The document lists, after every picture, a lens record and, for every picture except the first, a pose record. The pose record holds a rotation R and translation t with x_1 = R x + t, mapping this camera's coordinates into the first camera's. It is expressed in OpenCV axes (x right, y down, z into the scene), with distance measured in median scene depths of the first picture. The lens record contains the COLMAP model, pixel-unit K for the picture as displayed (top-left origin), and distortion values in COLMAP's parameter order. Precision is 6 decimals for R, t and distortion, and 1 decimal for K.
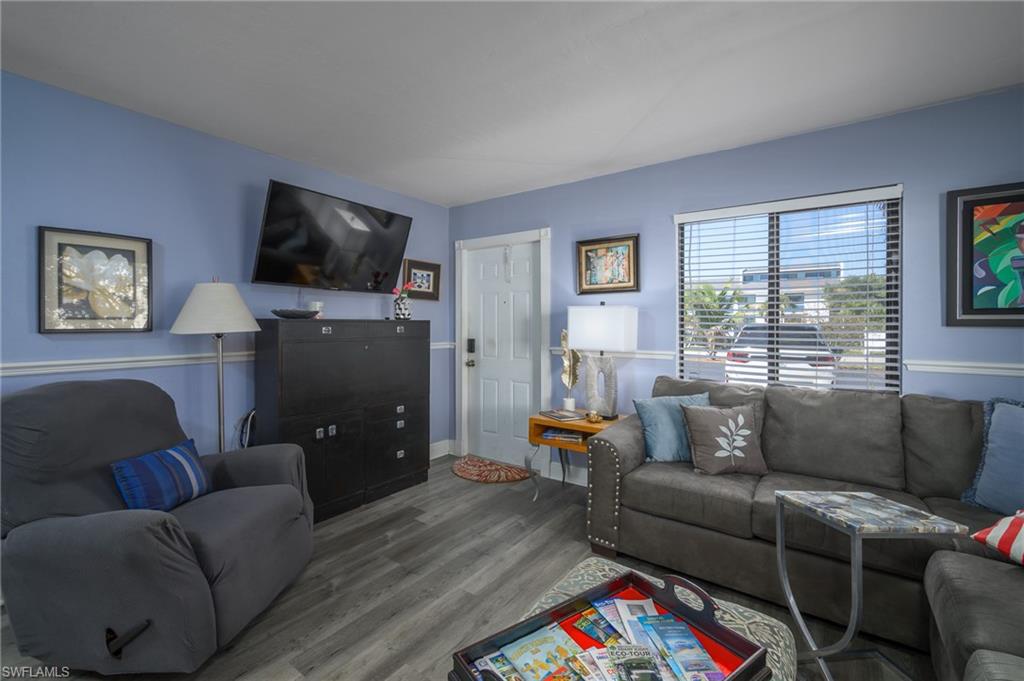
lens RADIAL K [[440.8, 0, 510.7], [0, 440.8, 323.0], [0, 0, 1]] dist [0.000437, 0.000159]
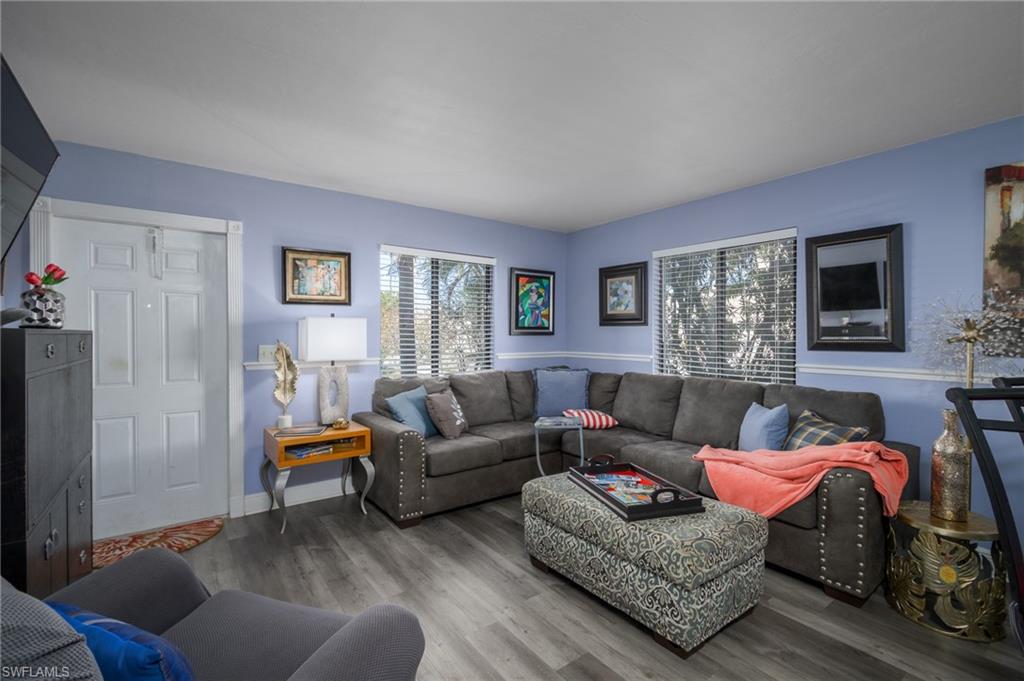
lens RADIAL K [[454.4, 0, 508.3], [0, 454.4, 335.9], [0, 0, 1]] dist [-0.002361, -0.000518]
pose [[0.299882, -0.006187, 0.953956, -0.673956], [0.001346, 0.999981, 0.006062, -0.001585], [-0.953975, -0.000534, 0.299884, 0.281642]]
